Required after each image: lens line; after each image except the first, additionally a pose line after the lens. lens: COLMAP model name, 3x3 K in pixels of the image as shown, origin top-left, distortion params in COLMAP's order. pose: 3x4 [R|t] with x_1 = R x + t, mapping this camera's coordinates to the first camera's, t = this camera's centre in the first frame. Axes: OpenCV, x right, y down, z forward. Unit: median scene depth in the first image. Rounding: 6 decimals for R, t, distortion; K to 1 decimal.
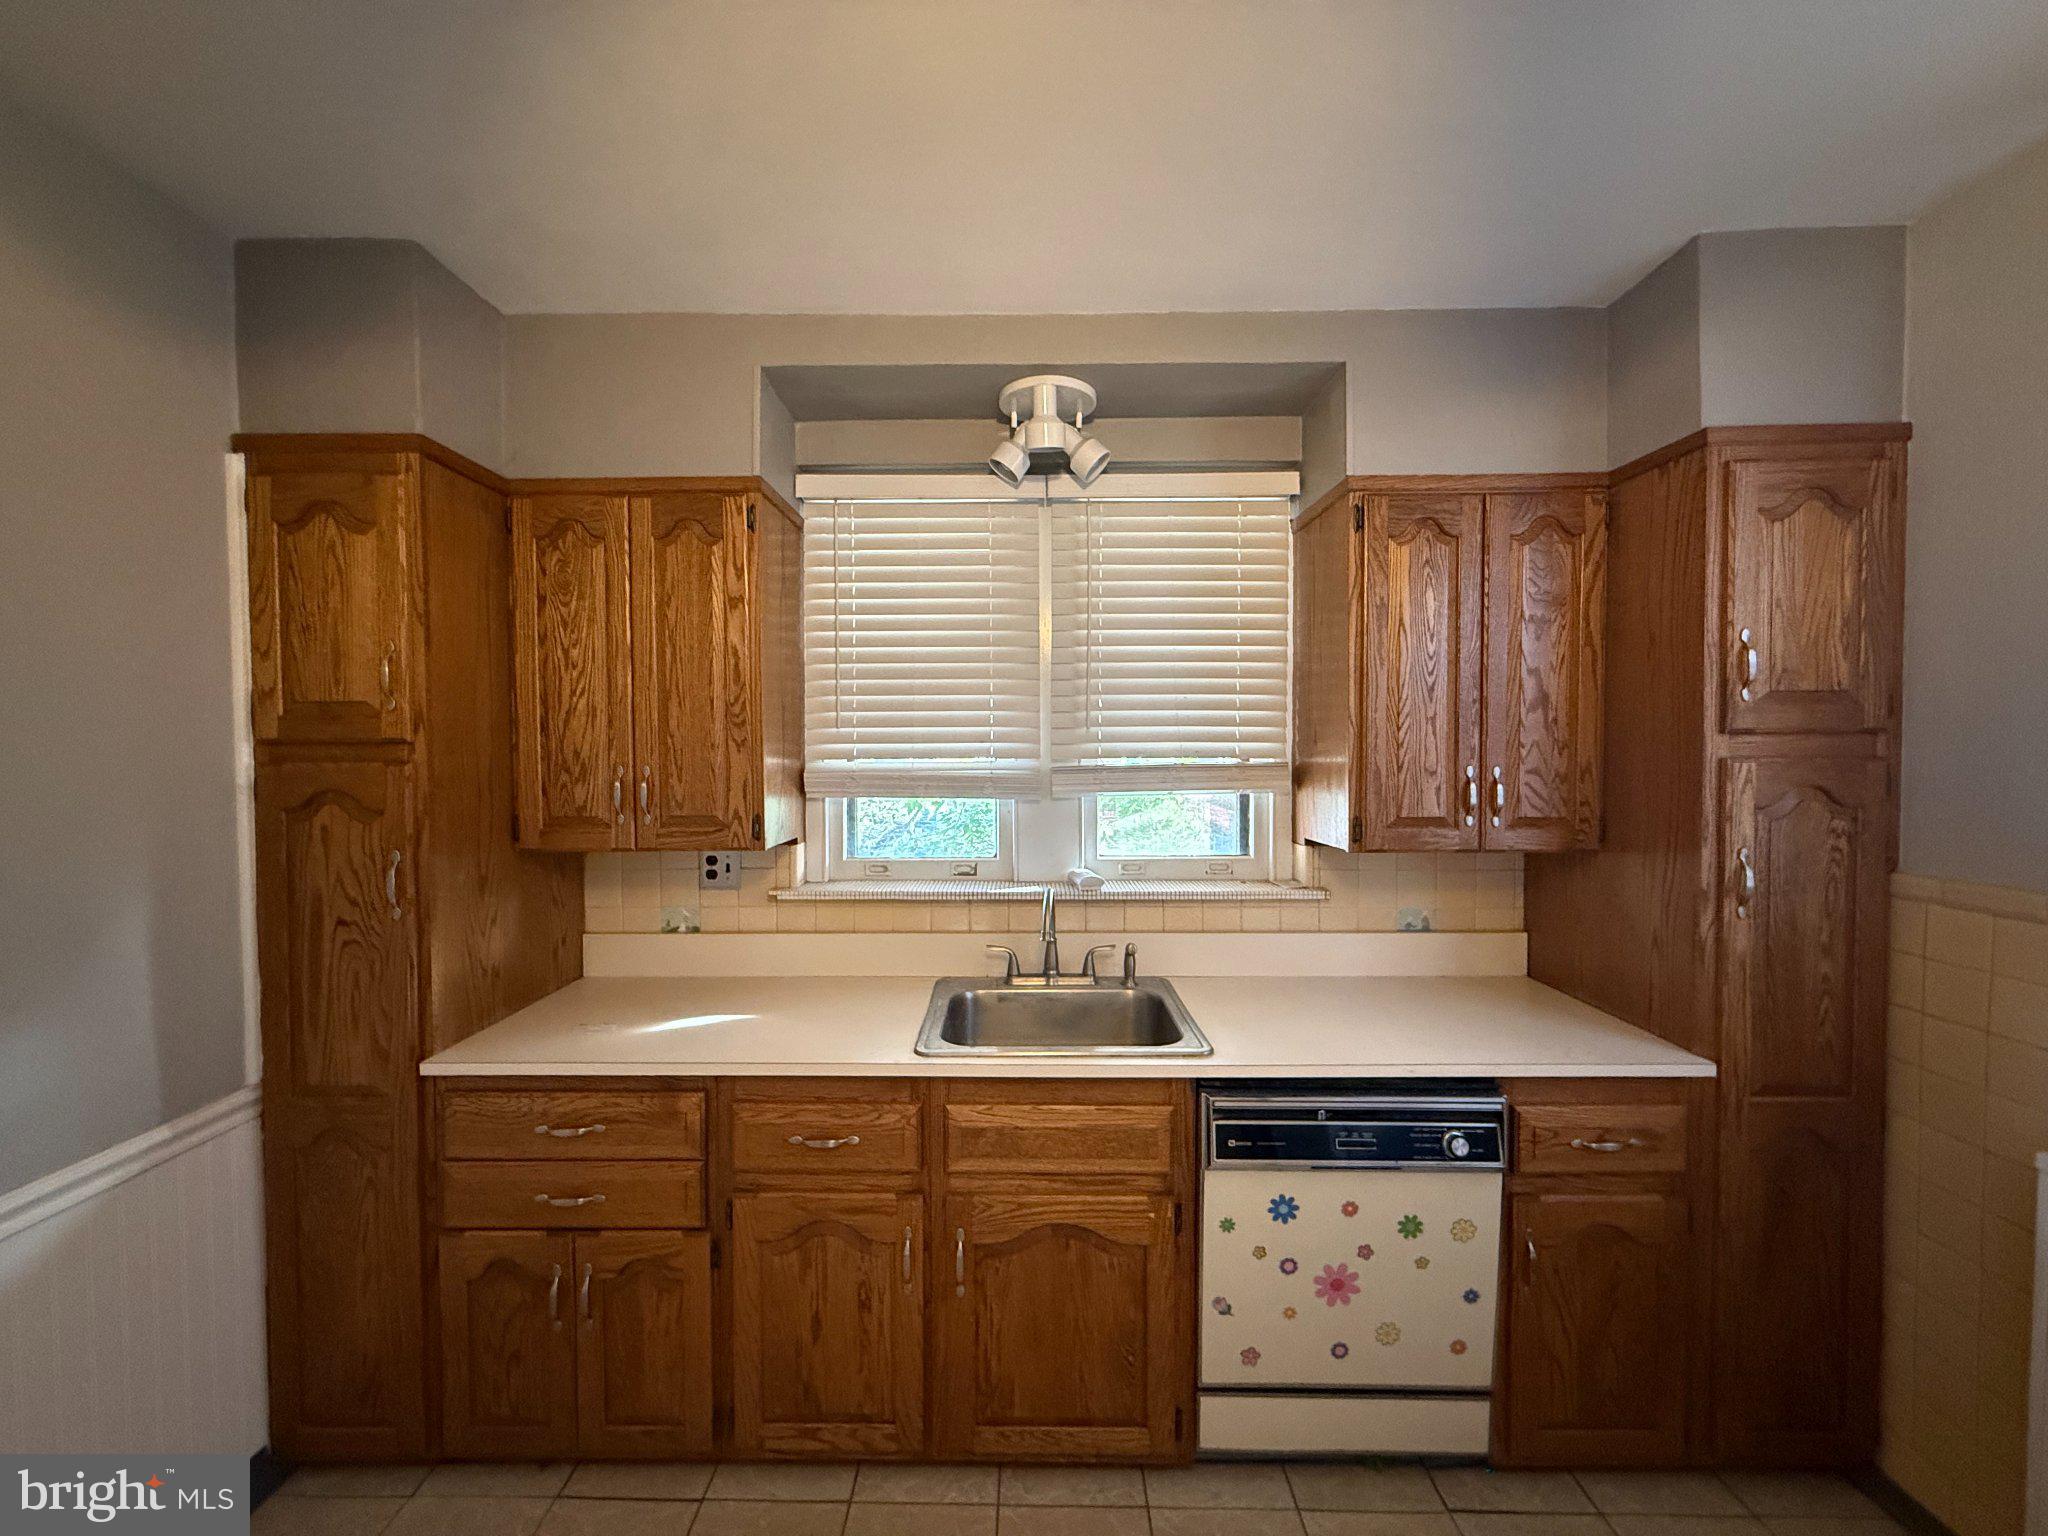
lens RADIAL K [[818.6, 0, 1016.6], [0, 818.6, 766.2], [0, 0, 1]] dist [0.002753, -0.000859]
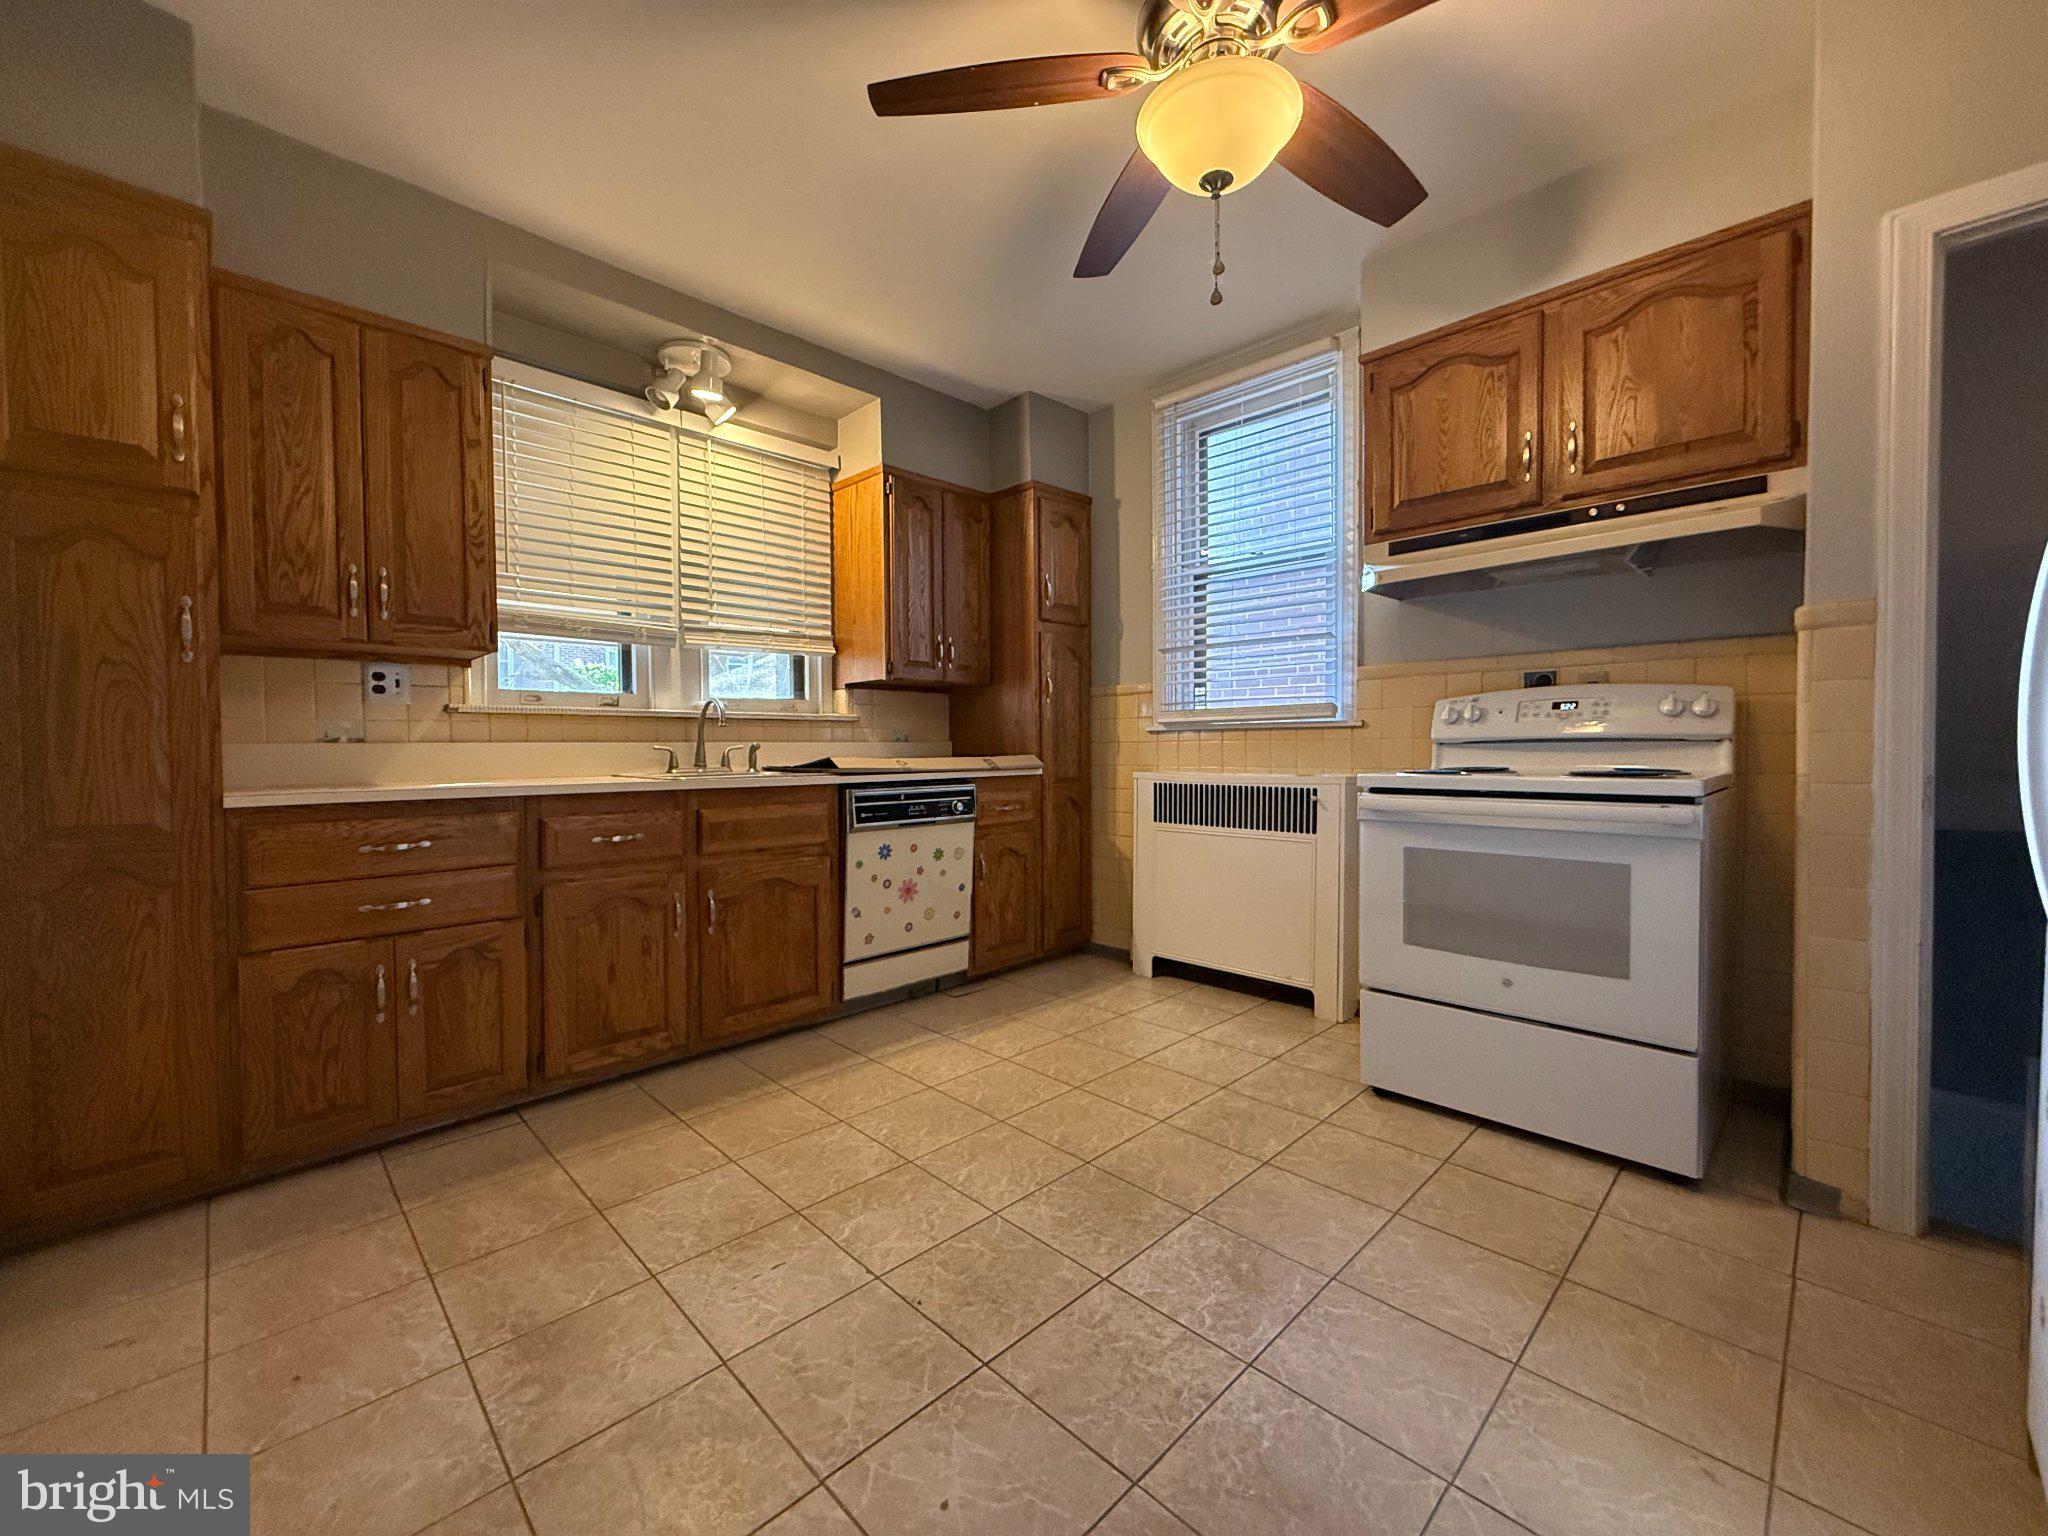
lens RADIAL K [[818.6, 0, 1023.0], [0, 818.6, 761.8], [0, 0, 1]] dist [0.002753, -0.000859]
pose [[0.695711, -0.017352, 0.718112, -0.757932], [0.024083, 0.999710, 0.000825, 0.335932], [-0.717918, 0.016720, 0.695927, -0.494345]]
